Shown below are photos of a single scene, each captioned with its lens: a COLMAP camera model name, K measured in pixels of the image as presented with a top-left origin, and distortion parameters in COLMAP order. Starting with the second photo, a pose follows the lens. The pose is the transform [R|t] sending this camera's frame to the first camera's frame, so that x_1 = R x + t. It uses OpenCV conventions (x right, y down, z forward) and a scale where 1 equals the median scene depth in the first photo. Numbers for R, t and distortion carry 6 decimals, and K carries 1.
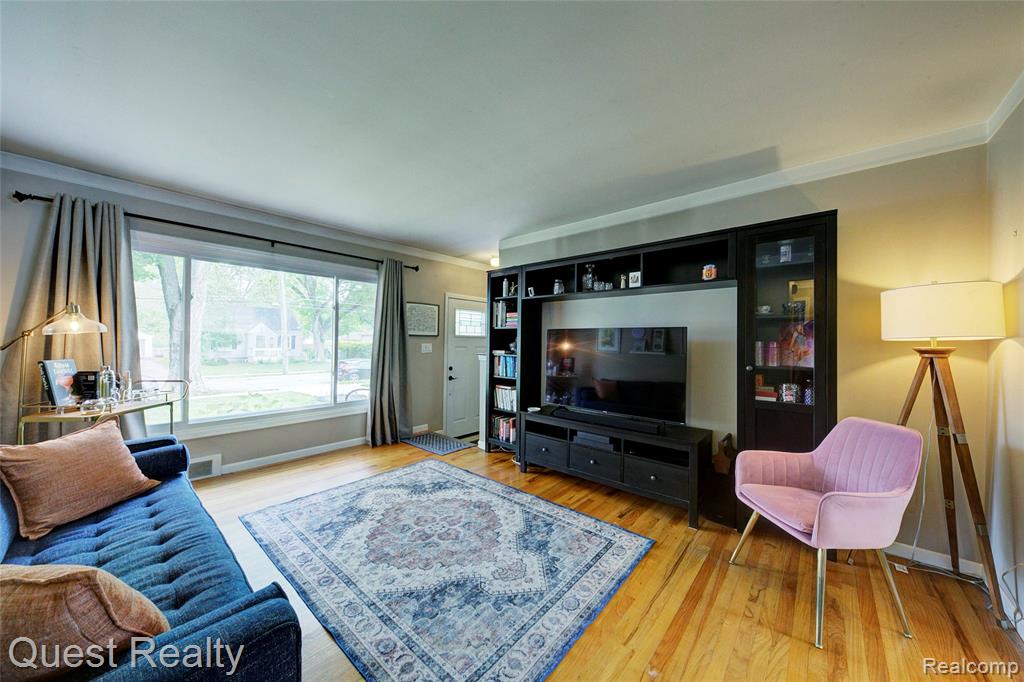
lens RADIAL K [[352.5, 0, 515.0], [0, 352.5, 340.0], [0, 0, 1]] dist [0.000388, -0.001027]
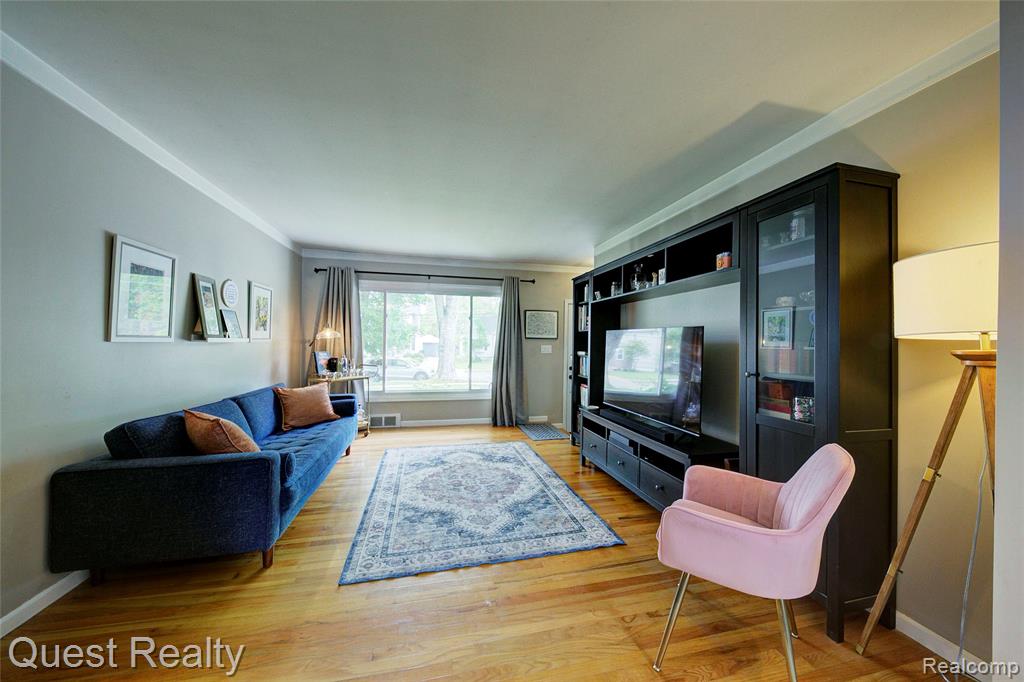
lens RADIAL K [[352.5, 0, 511.9], [0, 352.5, 340.5], [0, 0, 1]] dist [0.000388, -0.001027]
pose [[0.812528, -0.003083, -0.582914, 0.610194], [-0.002029, 0.999965, -0.008116, 0.007354], [0.582918, 0.007777, 0.812494, 0.005714]]
